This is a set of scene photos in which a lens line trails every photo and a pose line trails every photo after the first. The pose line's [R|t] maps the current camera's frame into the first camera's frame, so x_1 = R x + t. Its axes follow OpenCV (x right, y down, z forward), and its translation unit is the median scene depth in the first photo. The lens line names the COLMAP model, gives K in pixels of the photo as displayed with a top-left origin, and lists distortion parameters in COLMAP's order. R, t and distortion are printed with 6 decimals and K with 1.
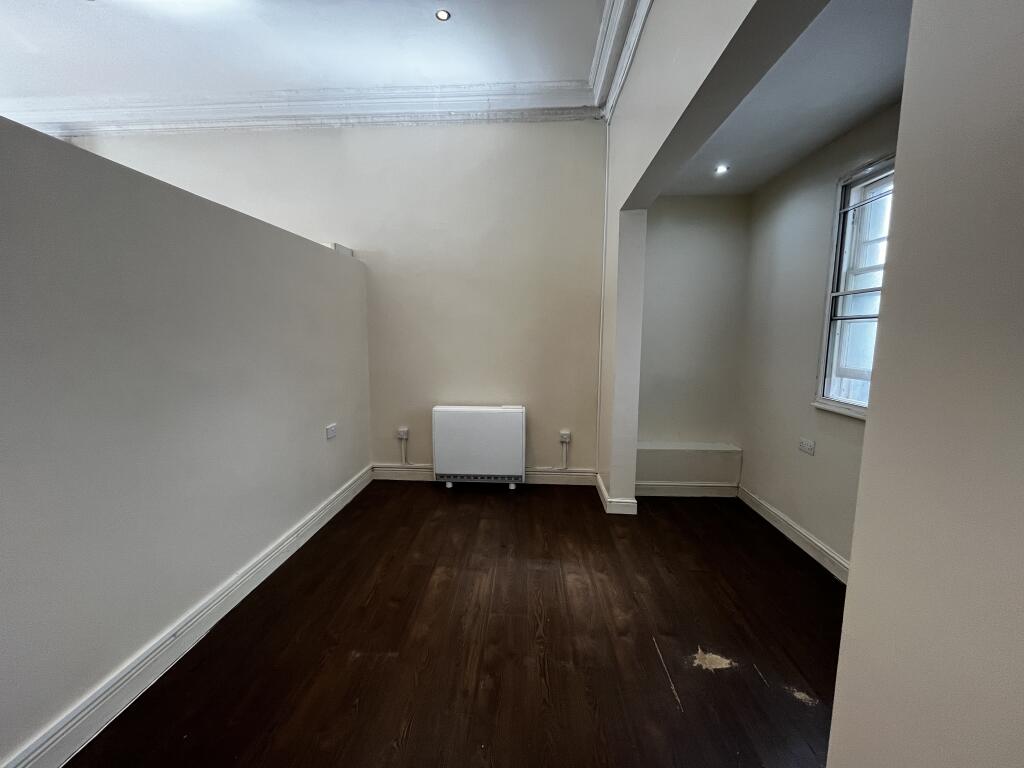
lens RADIAL K [[378.1, 0, 512.0], [0, 378.1, 384.0], [0, 0, 1]] dist [-0.000163, -0.000017]
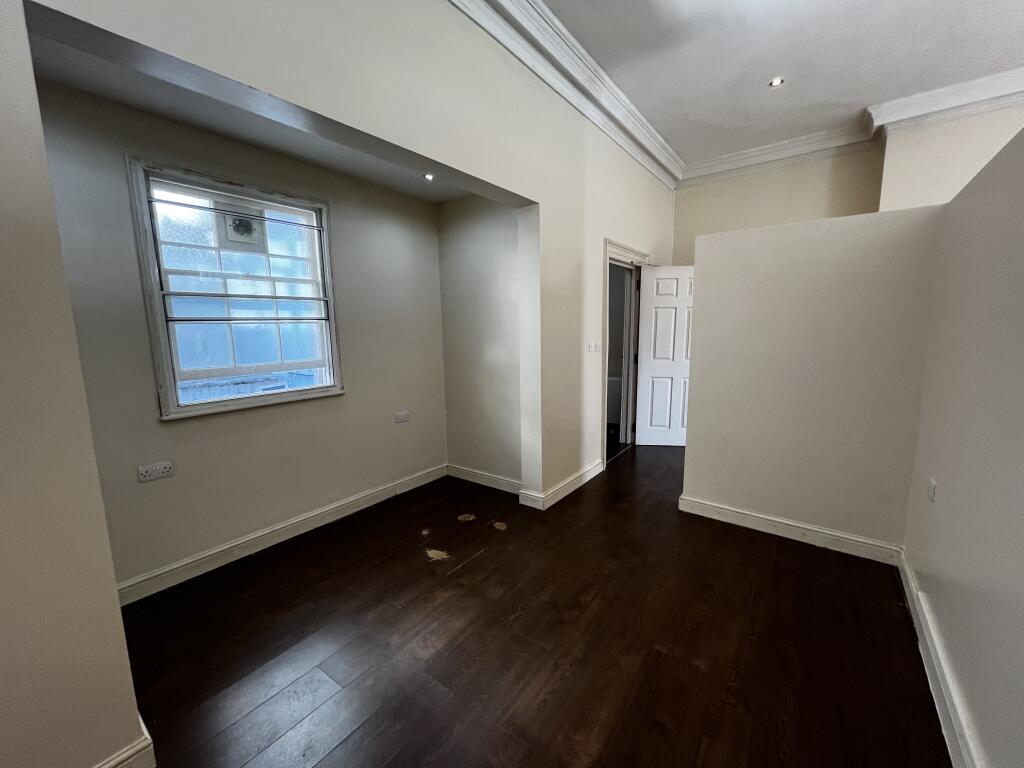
lens RADIAL K [[413.3, 0, 506.3], [0, 413.3, 386.8], [0, 0, 1]] dist [-0.000527, -0.000083]
pose [[-0.817142, -0.071390, 0.571998, -0.483916], [0.090083, 0.964294, 0.249042, -0.233432], [-0.569354, 0.255030, -0.781535, 1.654520]]
